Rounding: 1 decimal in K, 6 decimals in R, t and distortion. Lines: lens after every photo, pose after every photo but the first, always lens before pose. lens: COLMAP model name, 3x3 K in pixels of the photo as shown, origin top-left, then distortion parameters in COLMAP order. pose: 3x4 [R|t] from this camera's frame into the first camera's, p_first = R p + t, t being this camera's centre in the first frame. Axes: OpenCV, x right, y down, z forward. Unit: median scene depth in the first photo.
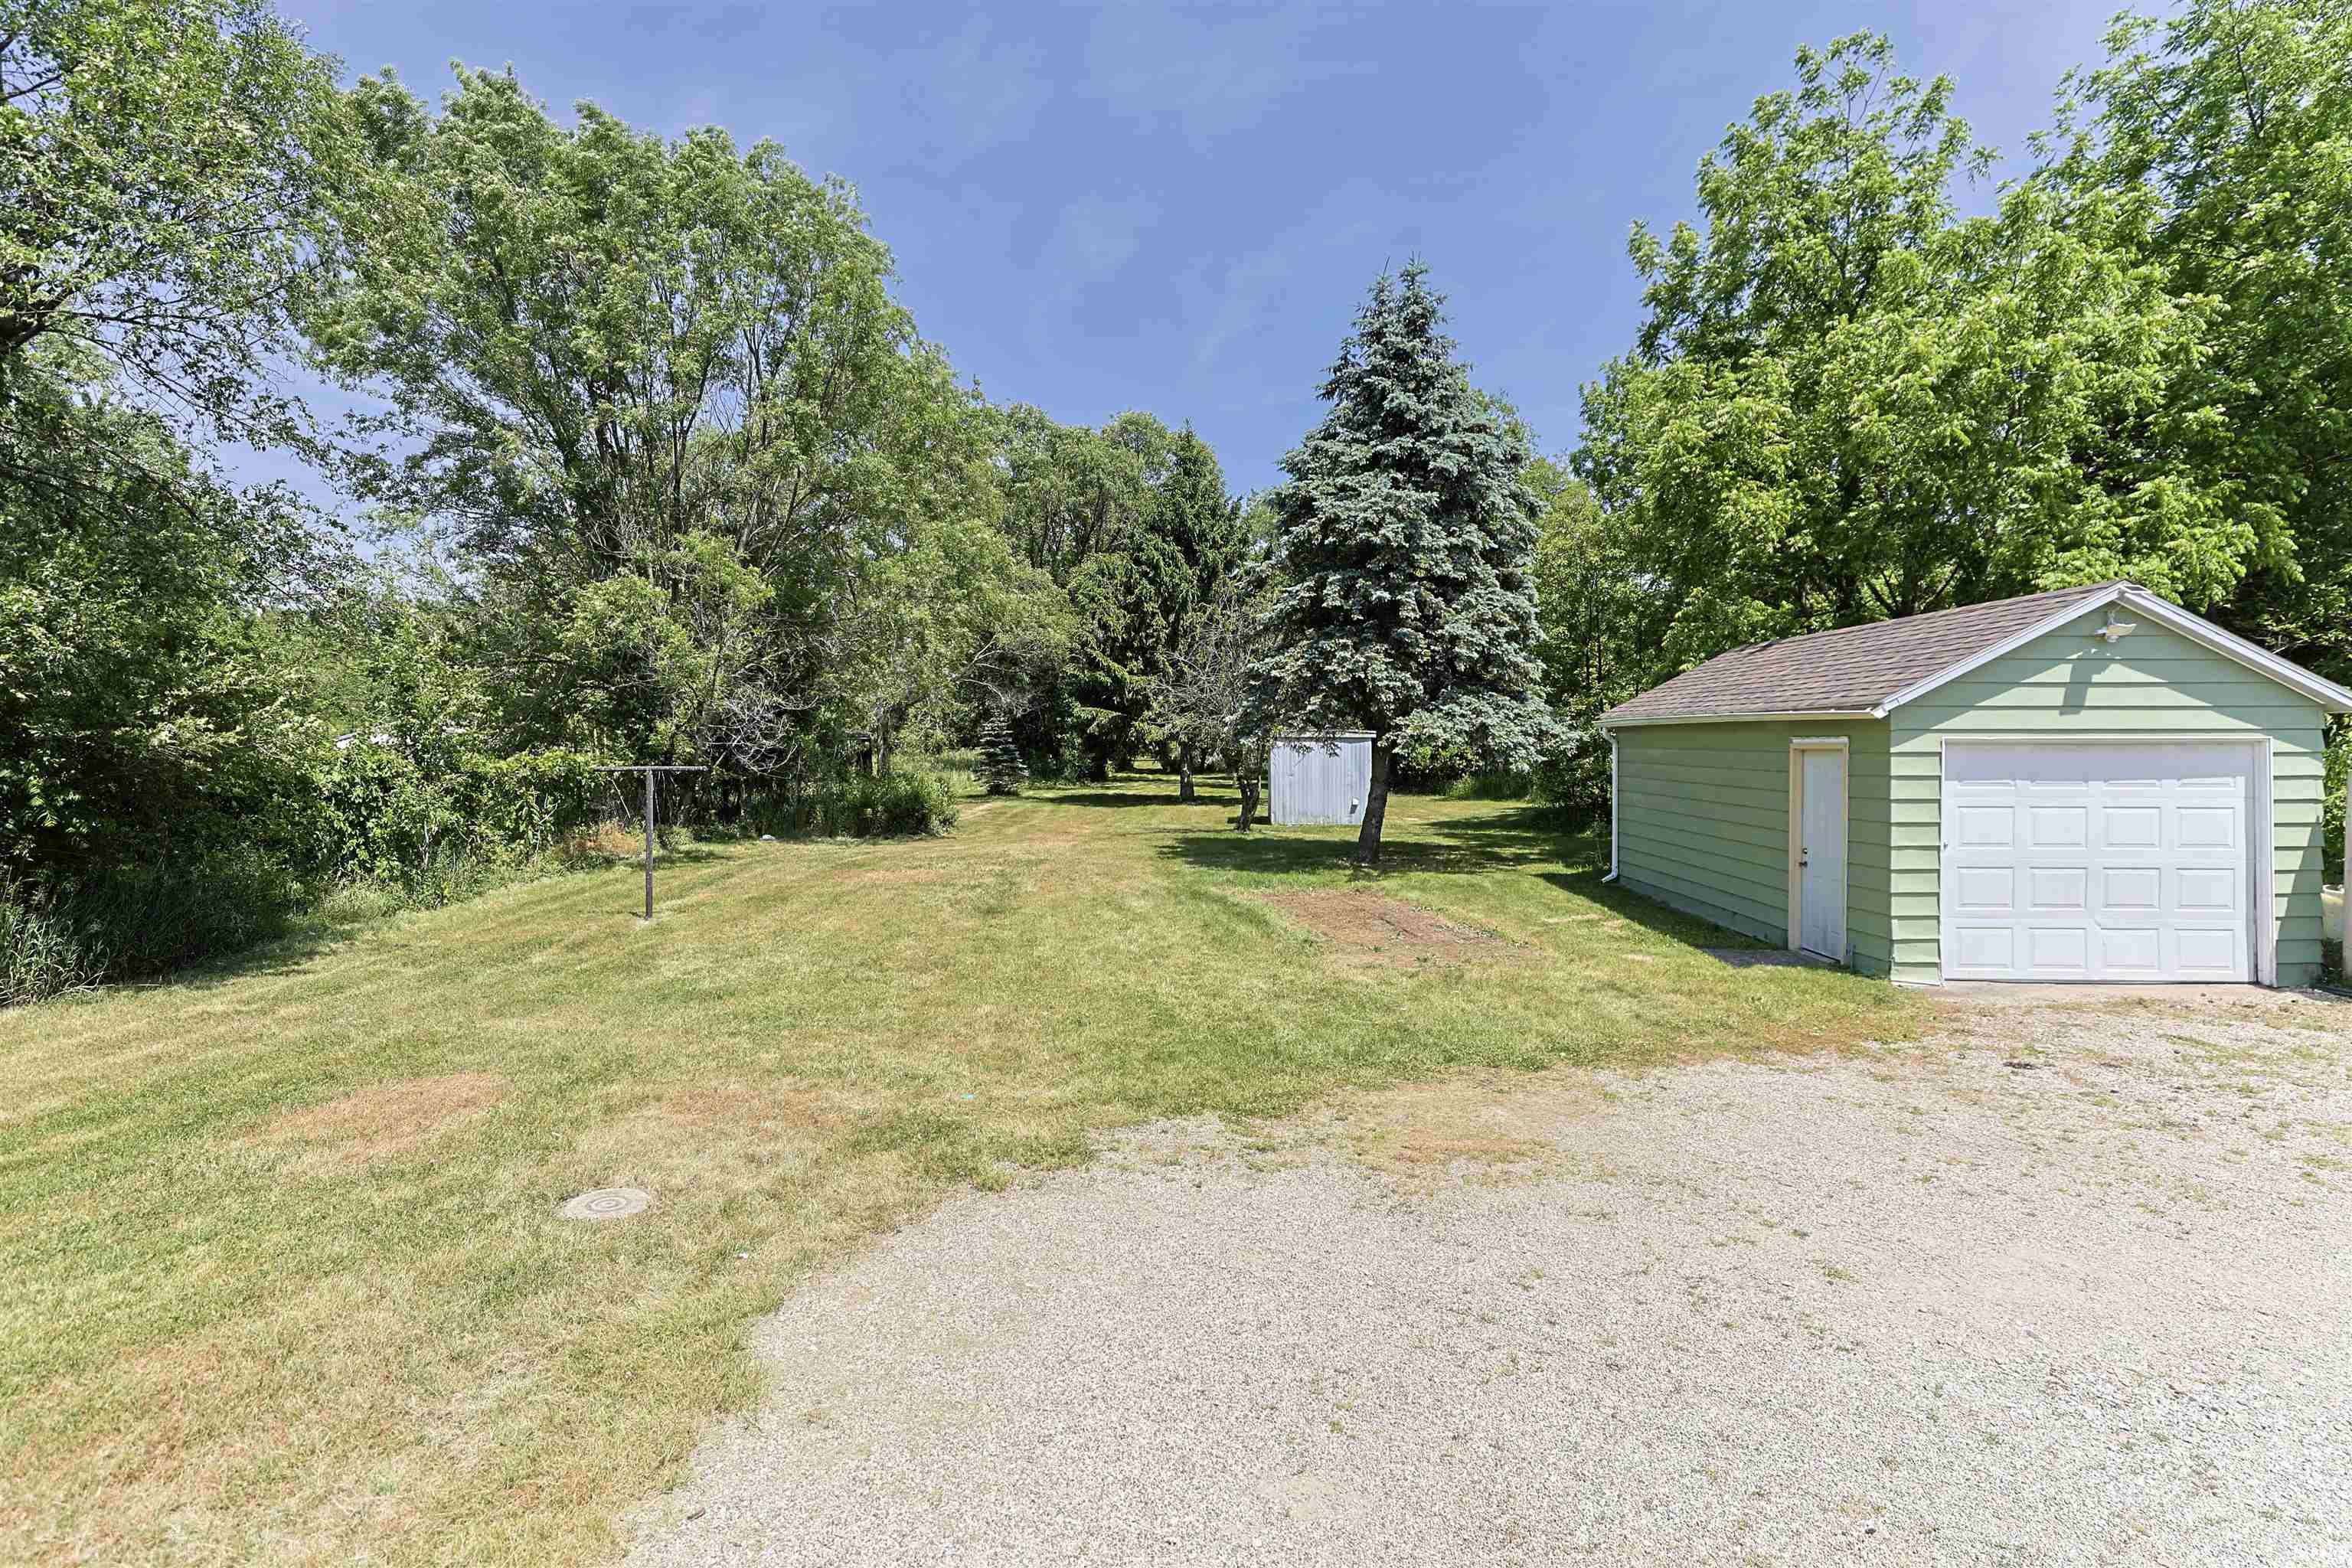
lens RADIAL K [[1138.1, 0, 1179.6], [0, 1138.1, 763.8], [0, 0, 1]] dist [-0.000230, 0.000066]
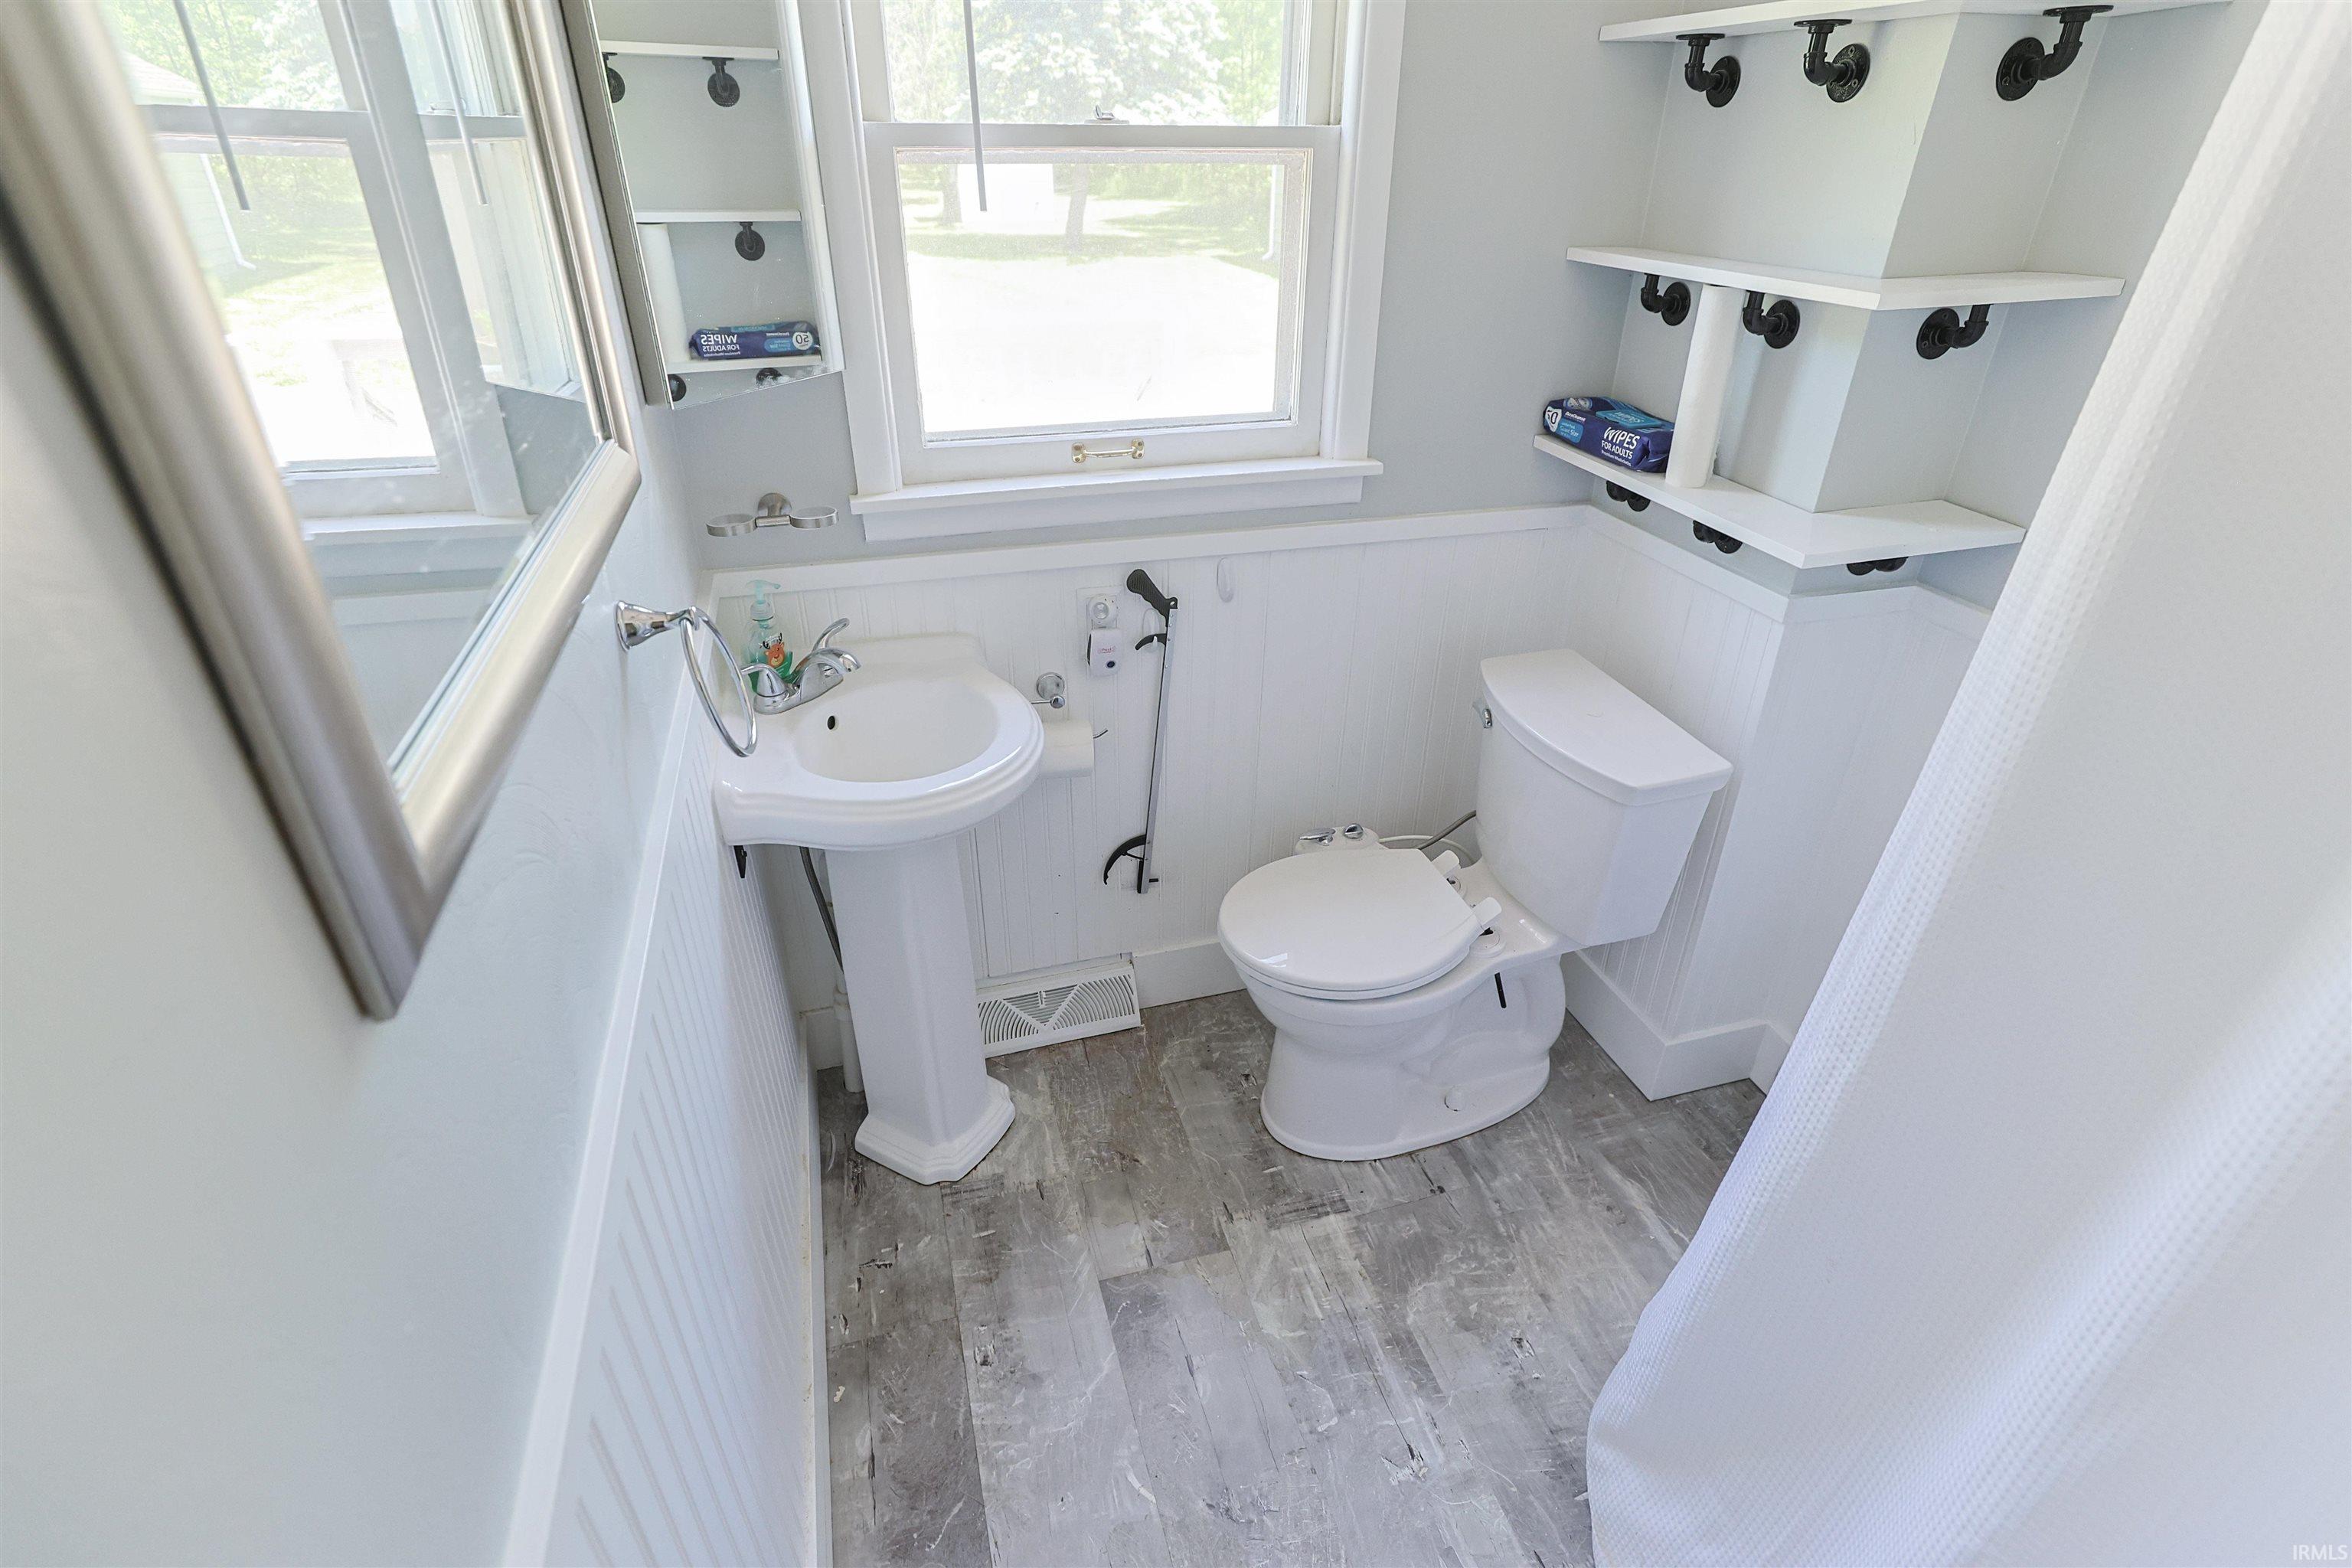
lens RADIAL K [[1138.1, 0, 1168.8], [0, 1138.1, 778.9], [0, 0, 1]] dist [-0.000230, 0.000066]
pose [[0.951401, -0.144688, 0.271847, -0.163521], [-0.001835, 0.880073, 0.474834, 0.005928], [-0.307948, -0.452257, 0.837037, -0.321898]]
